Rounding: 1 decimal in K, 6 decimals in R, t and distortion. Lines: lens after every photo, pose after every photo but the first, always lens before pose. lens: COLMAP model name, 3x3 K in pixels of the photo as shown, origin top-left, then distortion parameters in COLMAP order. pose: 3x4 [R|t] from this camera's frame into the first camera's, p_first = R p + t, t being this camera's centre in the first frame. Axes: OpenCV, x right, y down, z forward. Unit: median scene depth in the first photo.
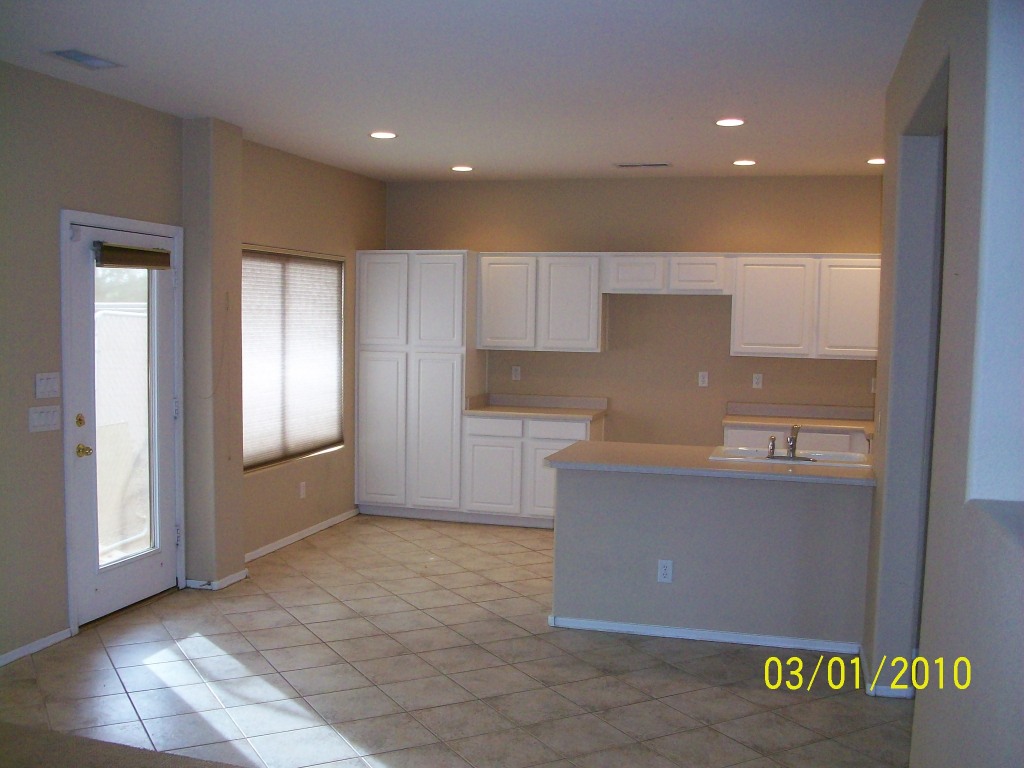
lens RADIAL K [[1040.1, 0, 492.2], [0, 1040.1, 412.8], [0, 0, 1]] dist [-0.132557, 0.027954]
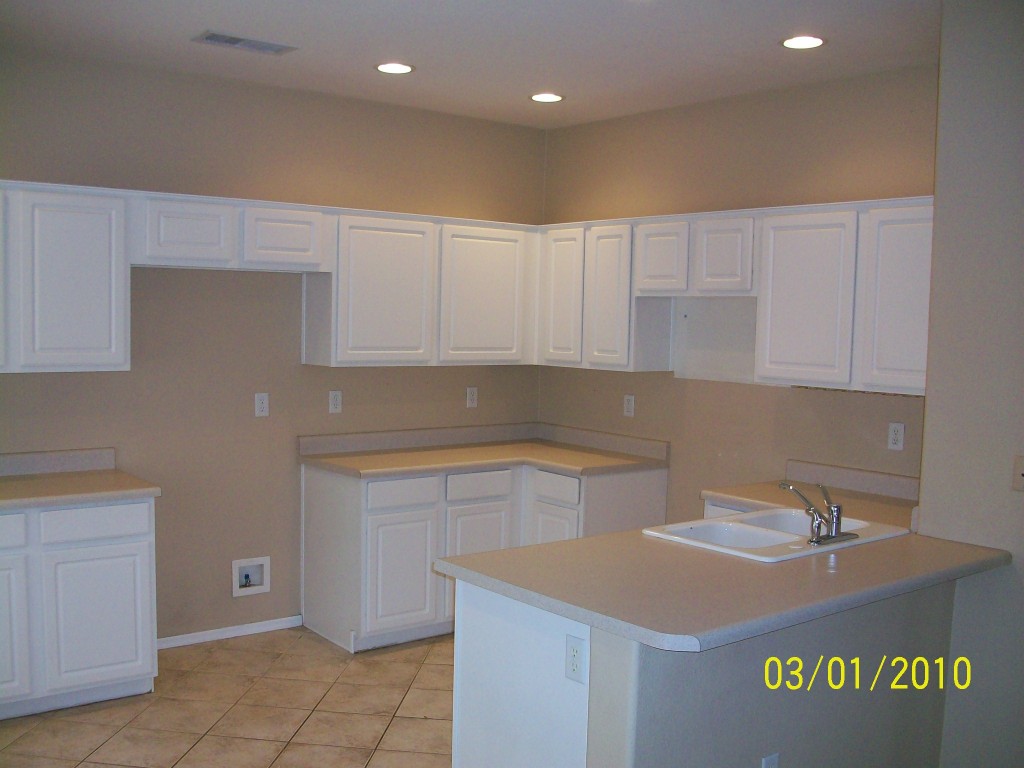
lens RADIAL K [[1040.1, 0, 492.2], [0, 1040.1, 412.8], [0, 0, 1]] dist [-0.132557, 0.027954]
pose [[0.583151, -0.076461, 0.808757, -0.243551], [0.058833, 0.996921, 0.051829, -0.056052], [-0.810231, 0.017357, 0.585854, 0.555096]]
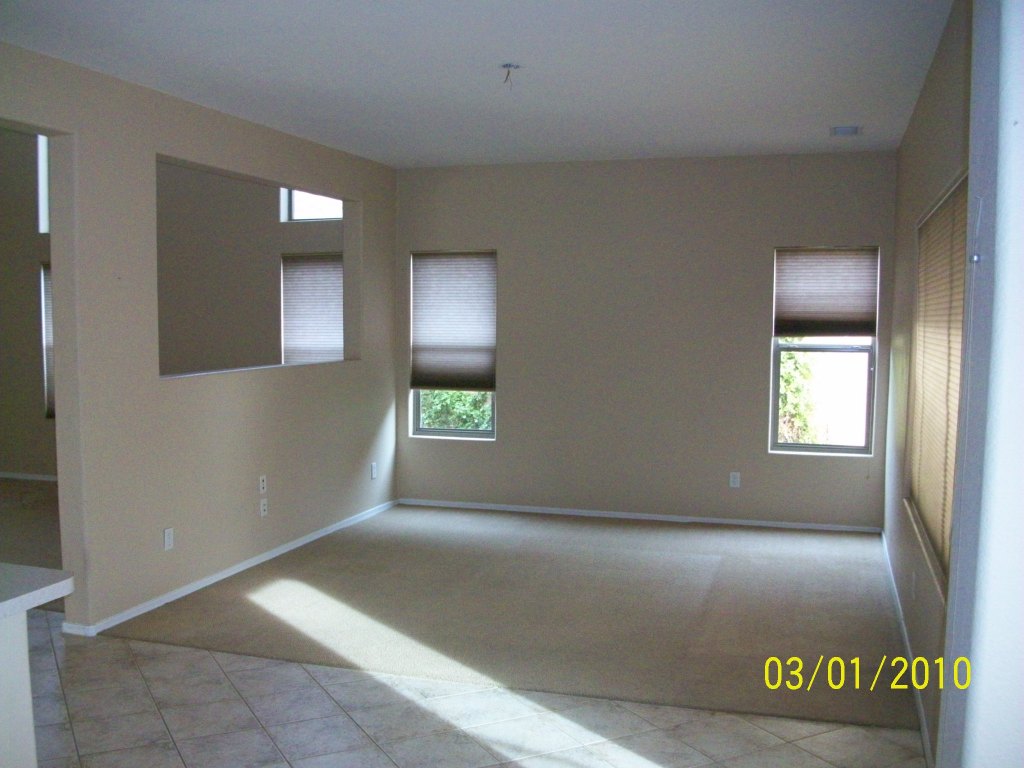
lens RADIAL K [[1040.1, 0, 492.2], [0, 1040.1, 412.8], [0, 0, 1]] dist [-0.132557, 0.027954]
pose [[-0.999482, -0.024252, 0.021139, -0.108209], [-0.019906, 0.982373, 0.185869, -0.088875], [-0.025274, 0.185352, -0.982347, 1.010101]]
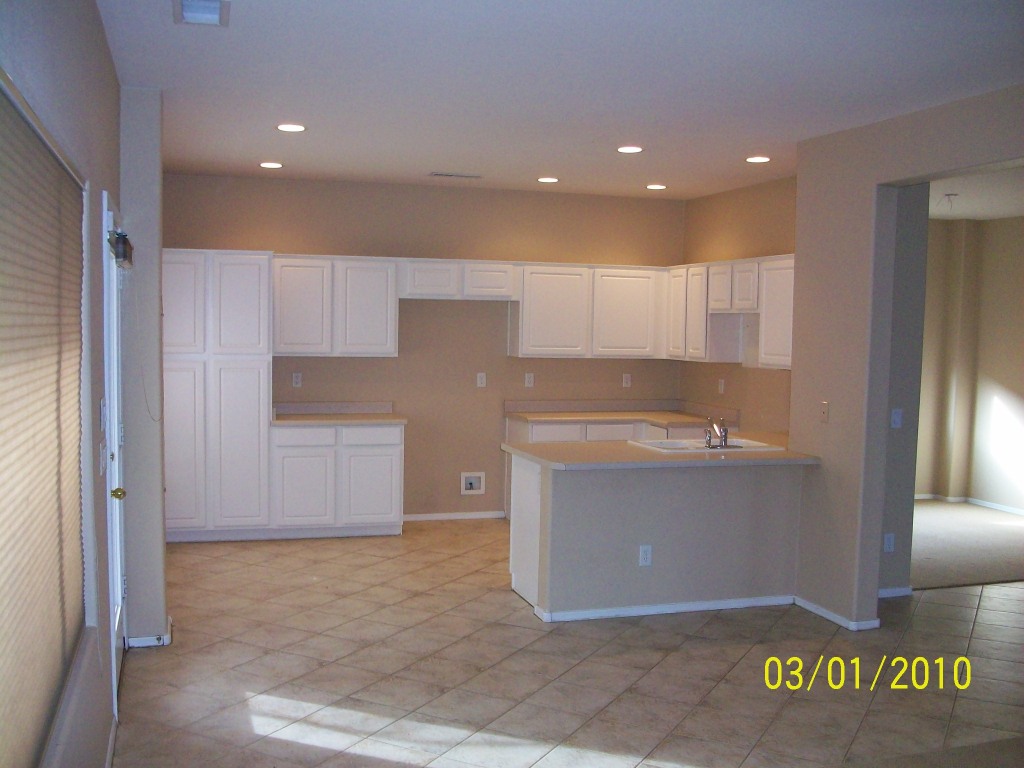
lens RADIAL K [[1040.1, 0, 492.2], [0, 1040.1, 412.8], [0, 0, 1]] dist [-0.132557, 0.027954]
pose [[0.840132, -0.047784, 0.540273, -0.391251], [0.045477, 0.998810, 0.017622, -0.018480], [-0.540473, 0.009765, 0.841305, 0.107609]]
